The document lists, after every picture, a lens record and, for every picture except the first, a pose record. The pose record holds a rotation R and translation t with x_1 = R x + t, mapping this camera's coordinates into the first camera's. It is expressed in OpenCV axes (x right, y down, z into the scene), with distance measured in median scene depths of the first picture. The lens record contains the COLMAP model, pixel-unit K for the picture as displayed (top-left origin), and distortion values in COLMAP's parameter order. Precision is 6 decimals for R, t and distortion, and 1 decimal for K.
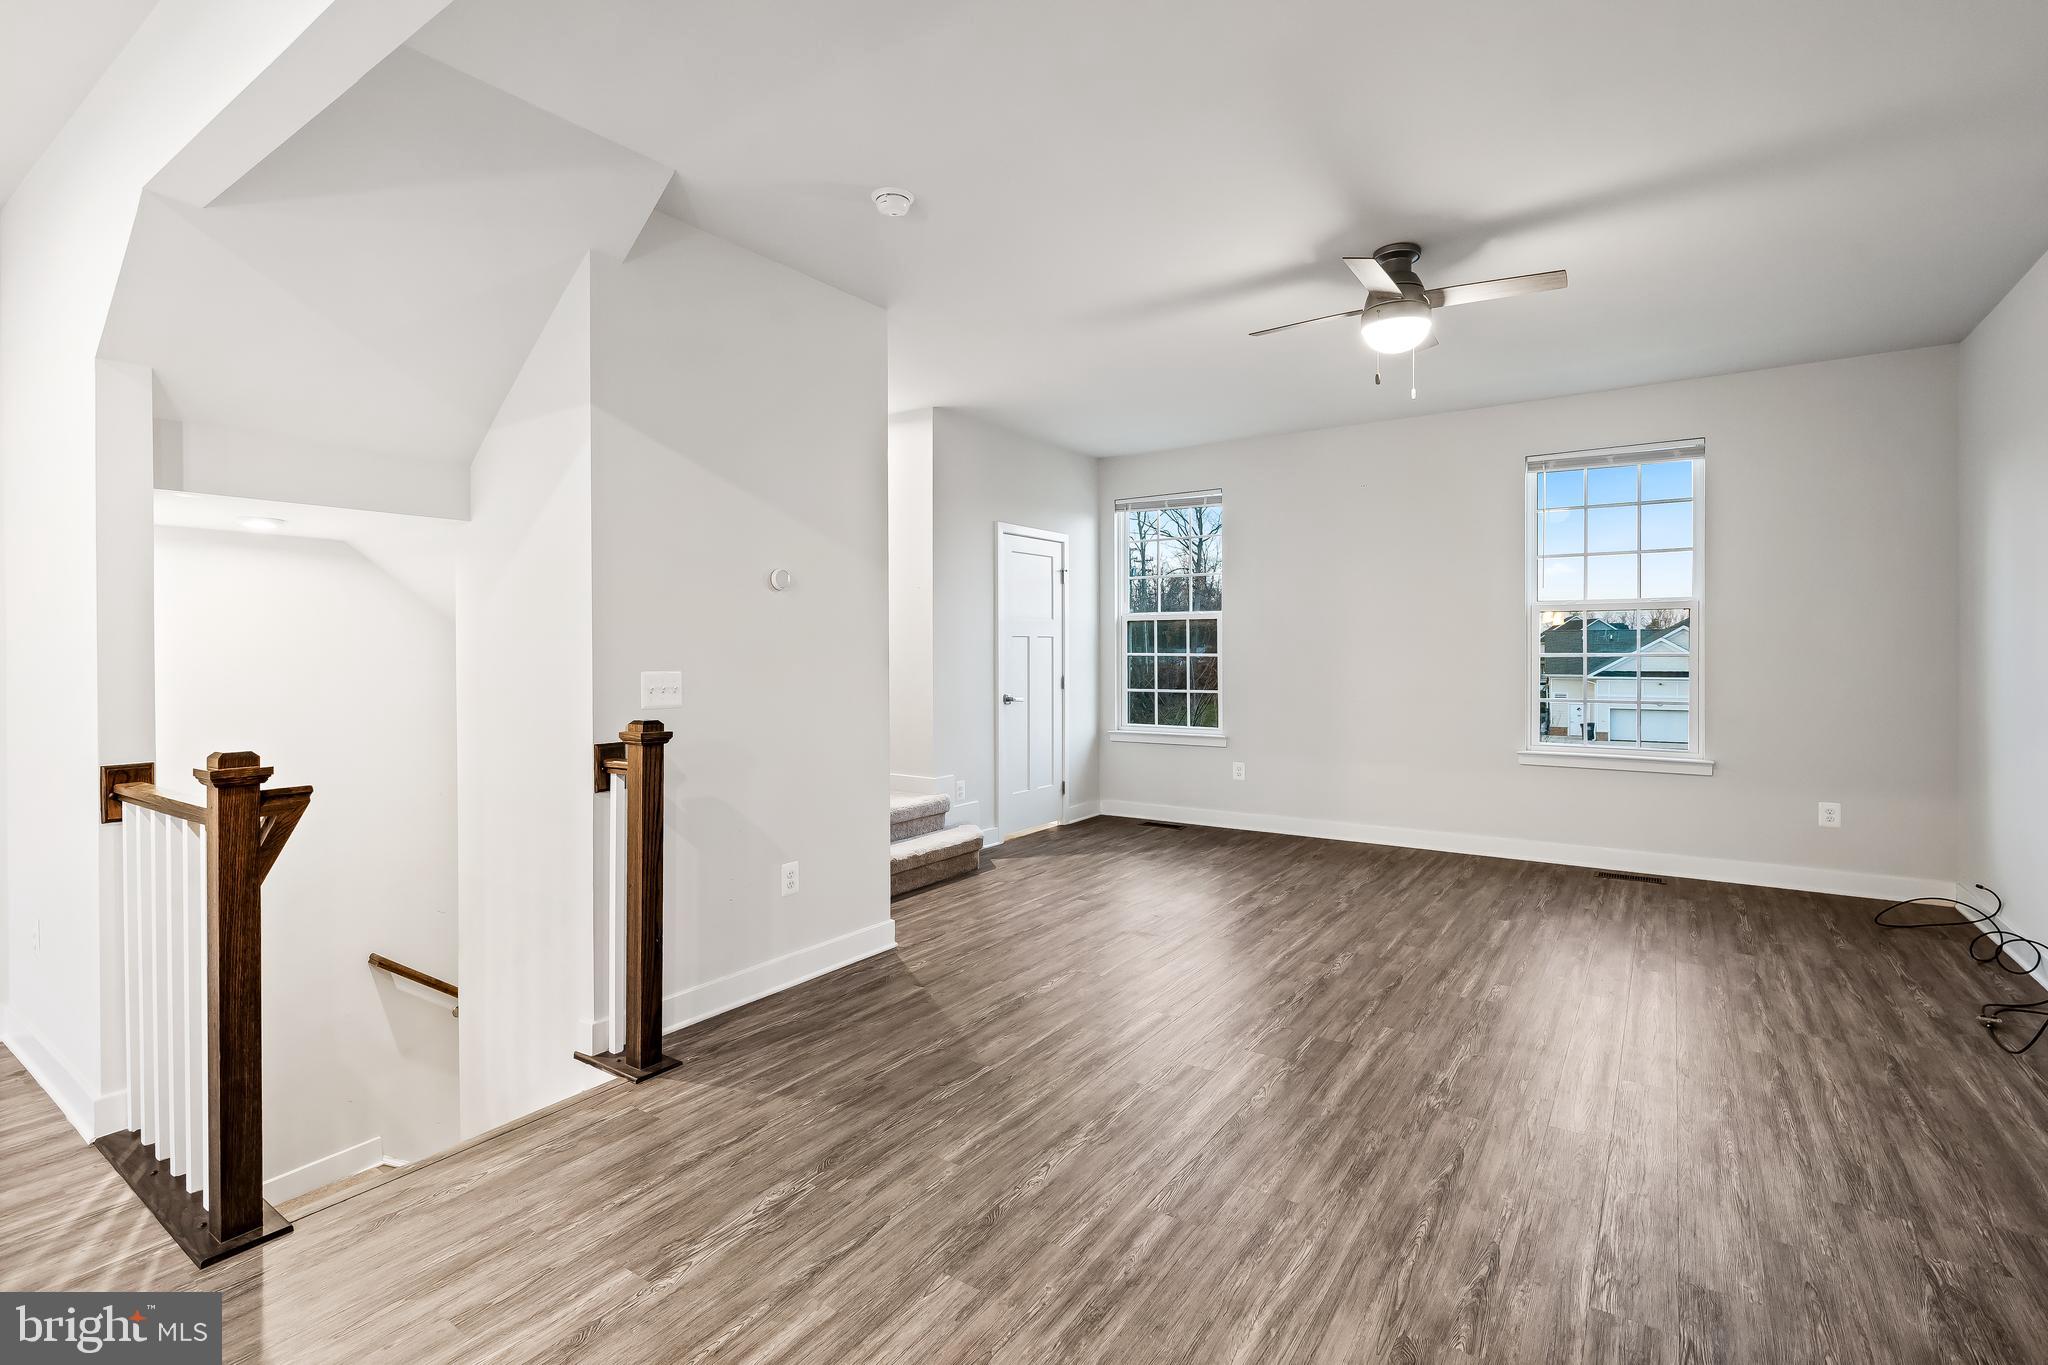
lens RADIAL K [[931.2, 0, 1045.5], [0, 931.2, 642.4], [0, 0, 1]] dist [-0.006206, 0.003098]
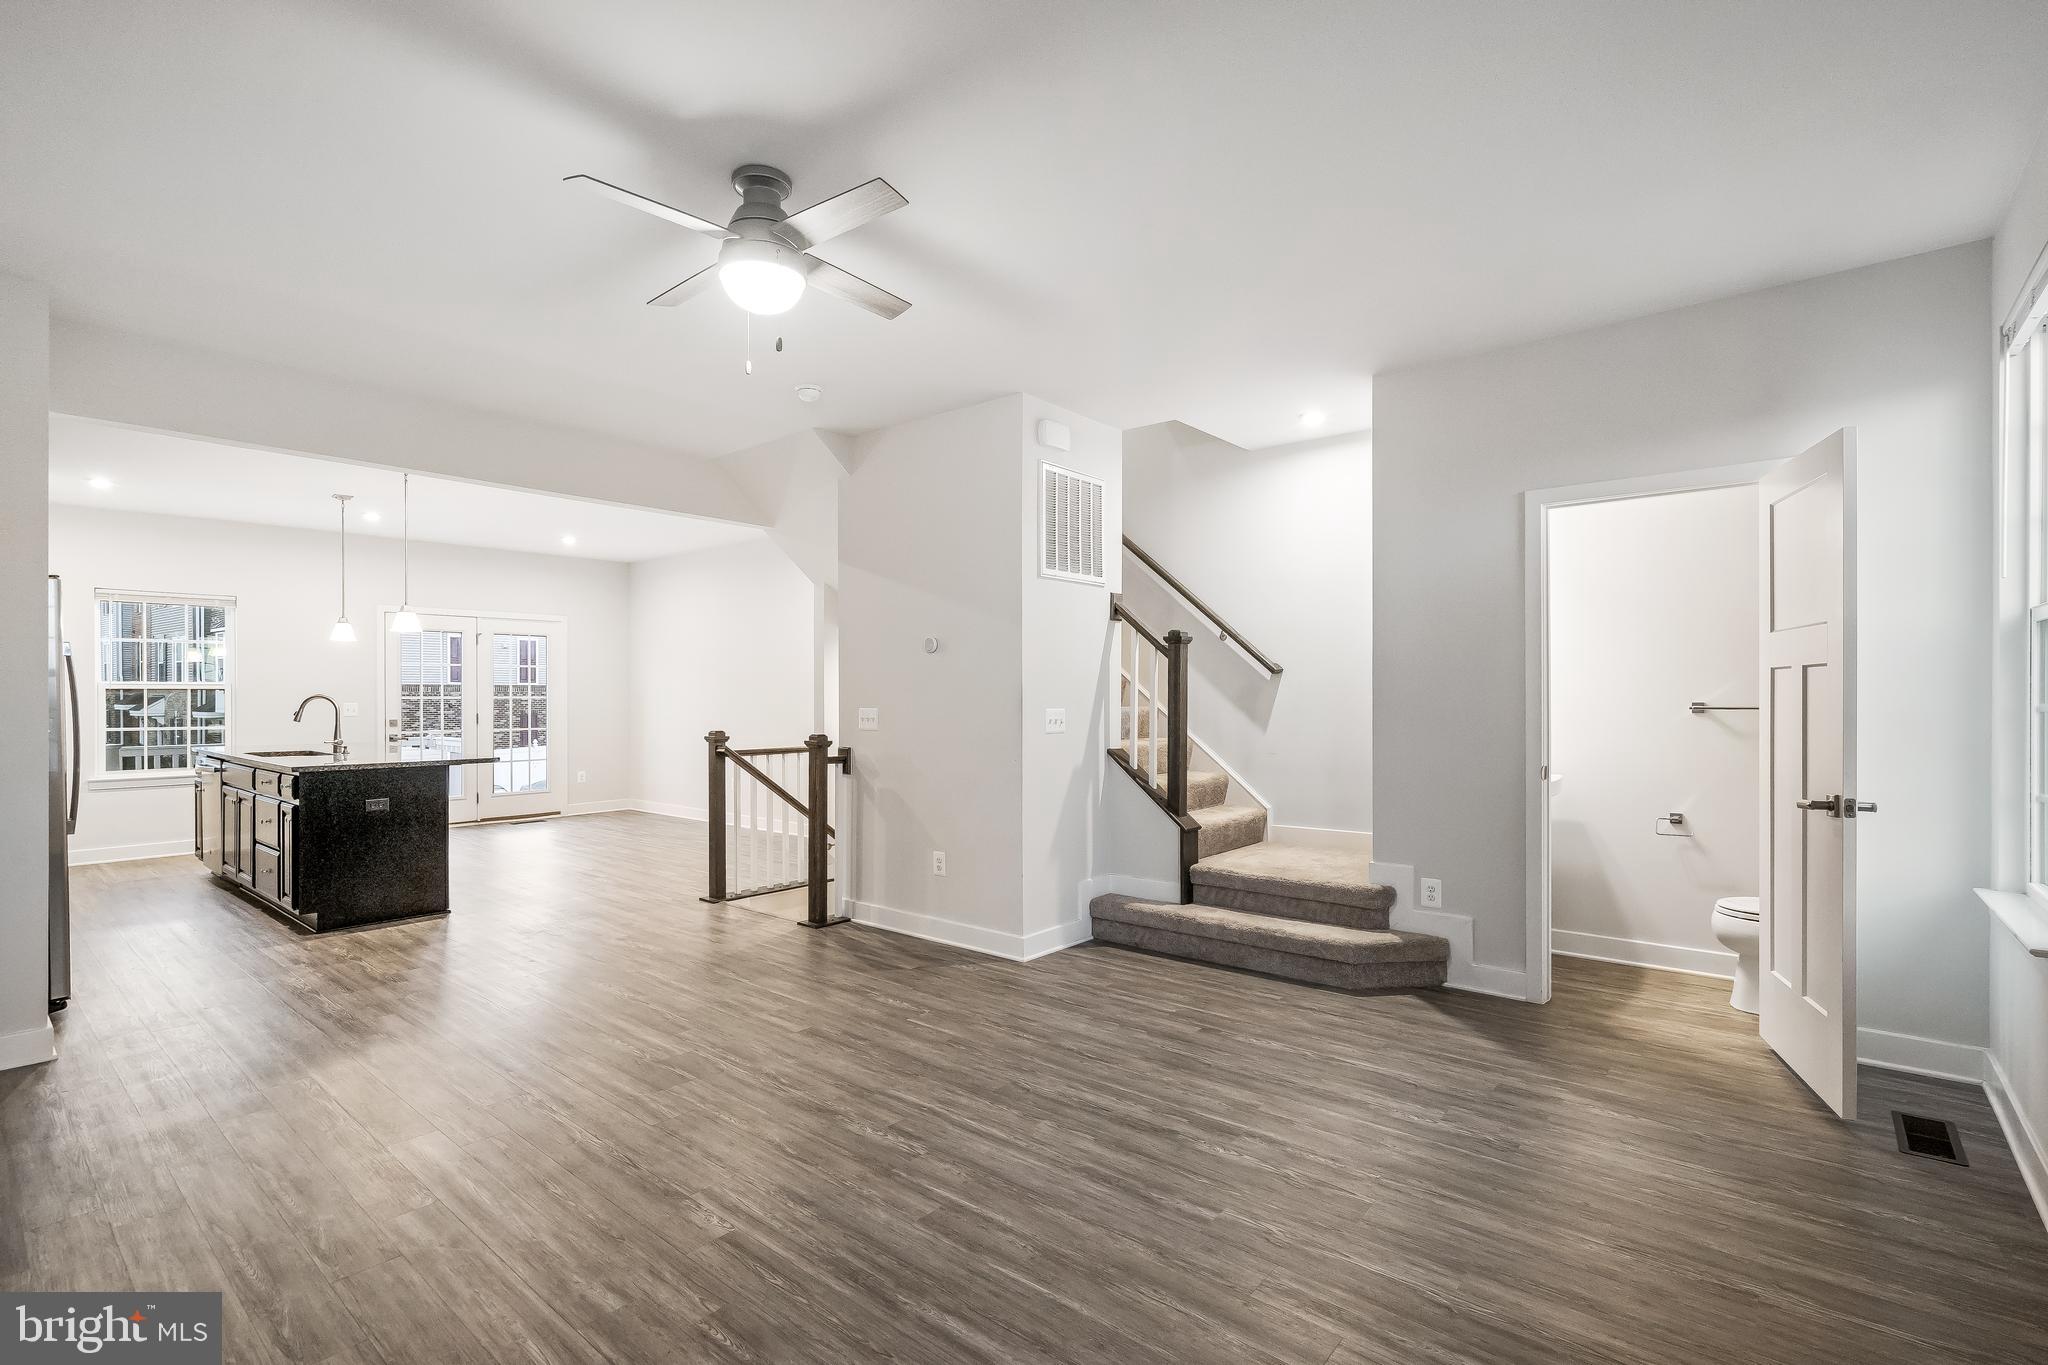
lens RADIAL K [[931.2, 0, 970.9], [0, 931.2, 706.2], [0, 0, 1]] dist [-0.006206, 0.003098]
pose [[-0.128888, 0.015530, -0.991538, 0.993375], [0.013034, 0.999818, 0.013965, 0.004042], [0.991573, -0.011123, -0.129067, 1.138468]]
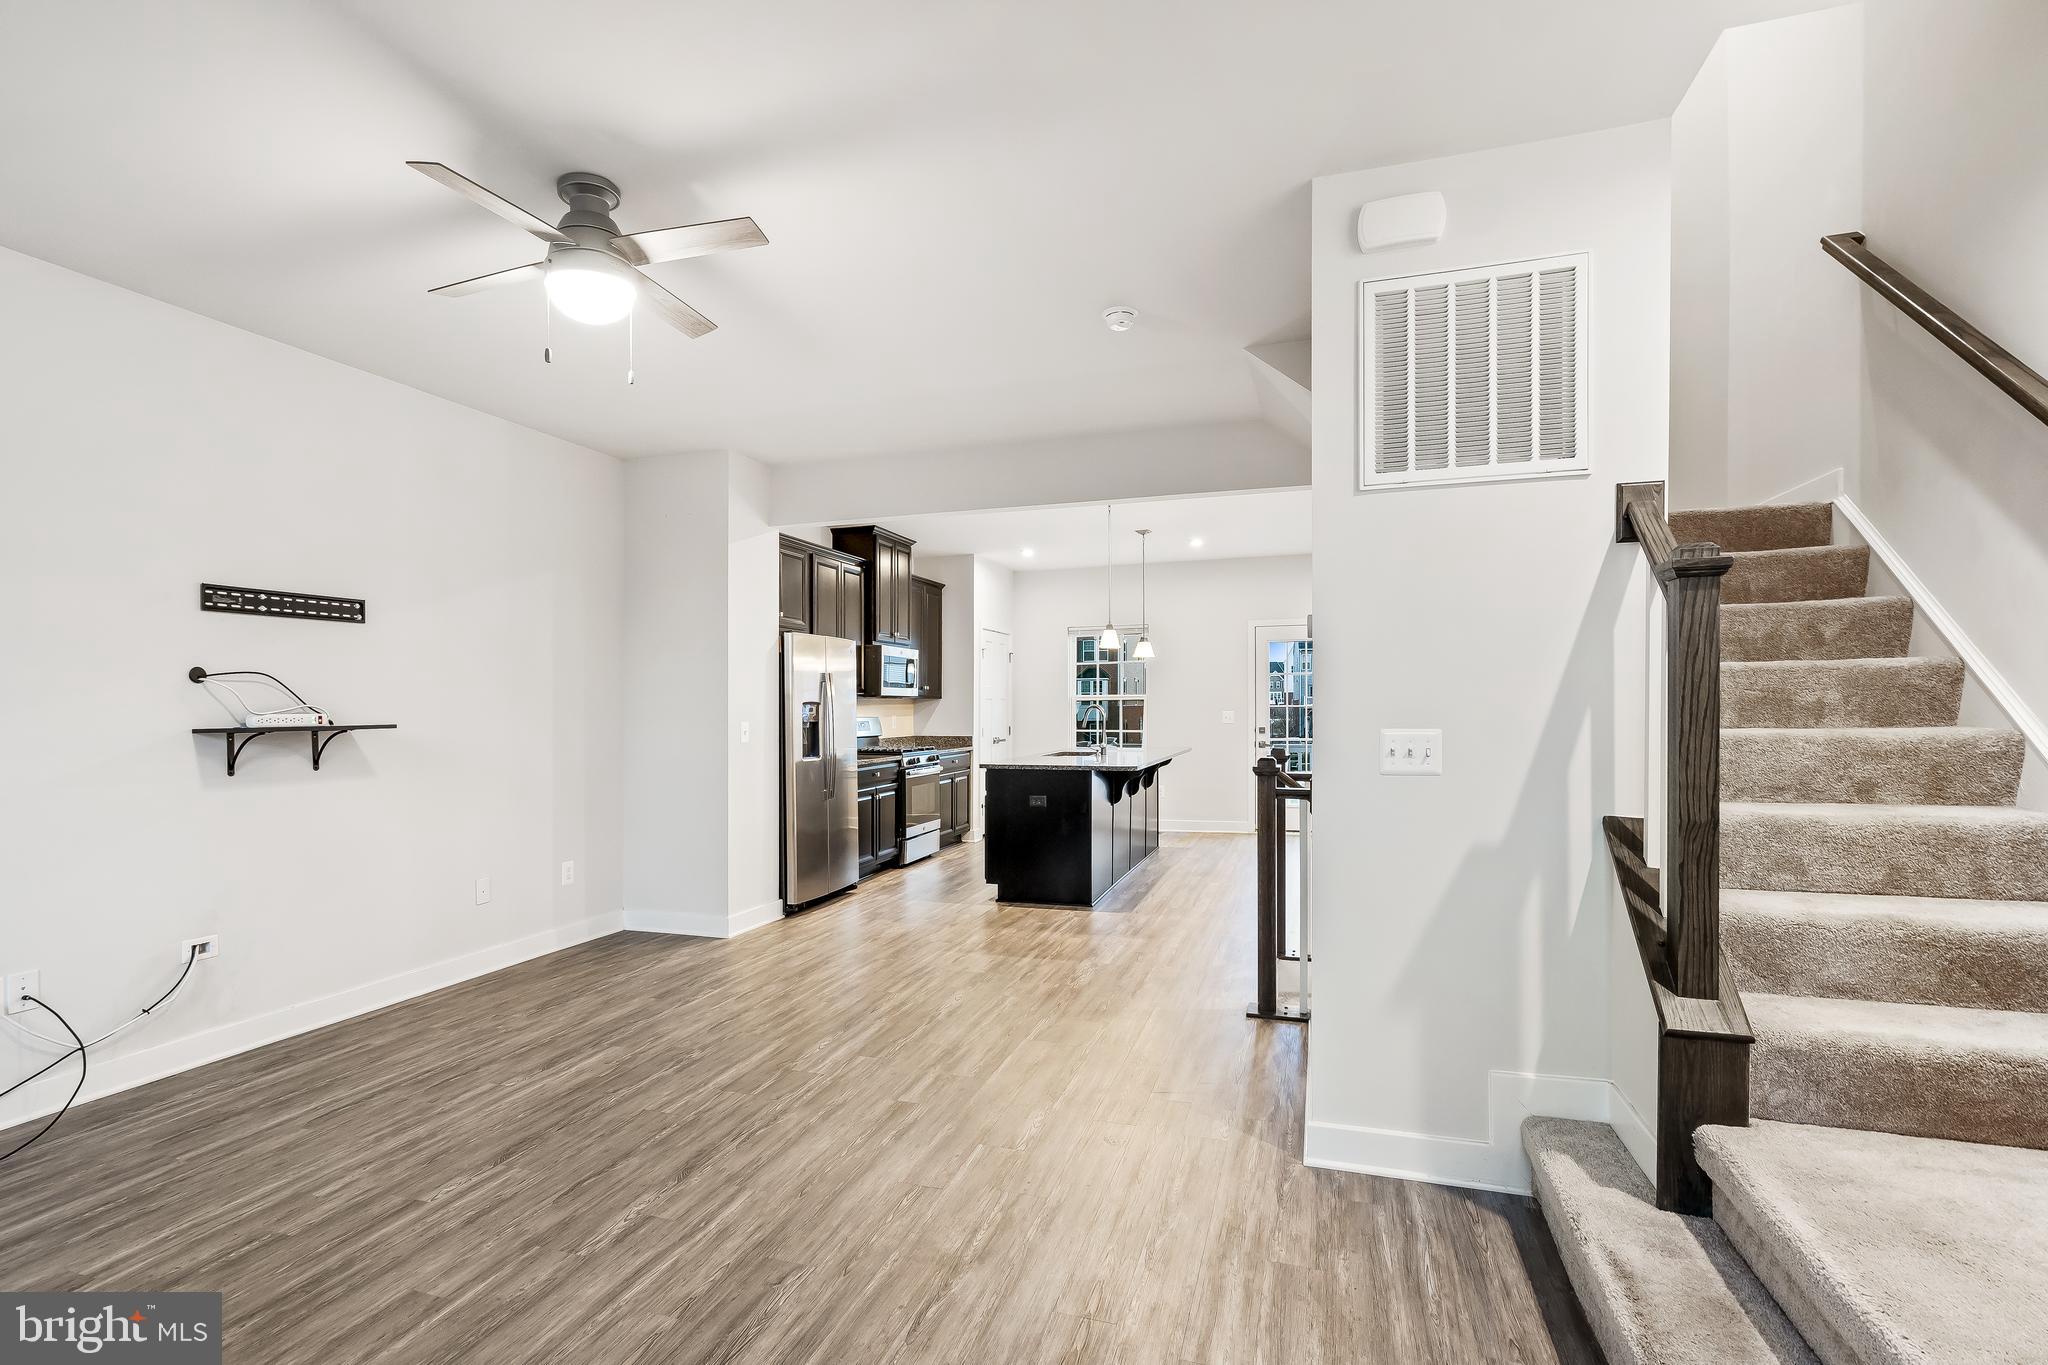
lens RADIAL K [[931.2, 0, 1025.8], [0, 931.2, 728.8], [0, 0, 1]] dist [-0.006206, 0.003098]
pose [[-0.960309, 0.025083, -0.277808, 0.217193], [0.021549, 0.999643, 0.015768, 0.007911], [0.278105, 0.009156, -0.960507, 1.642924]]
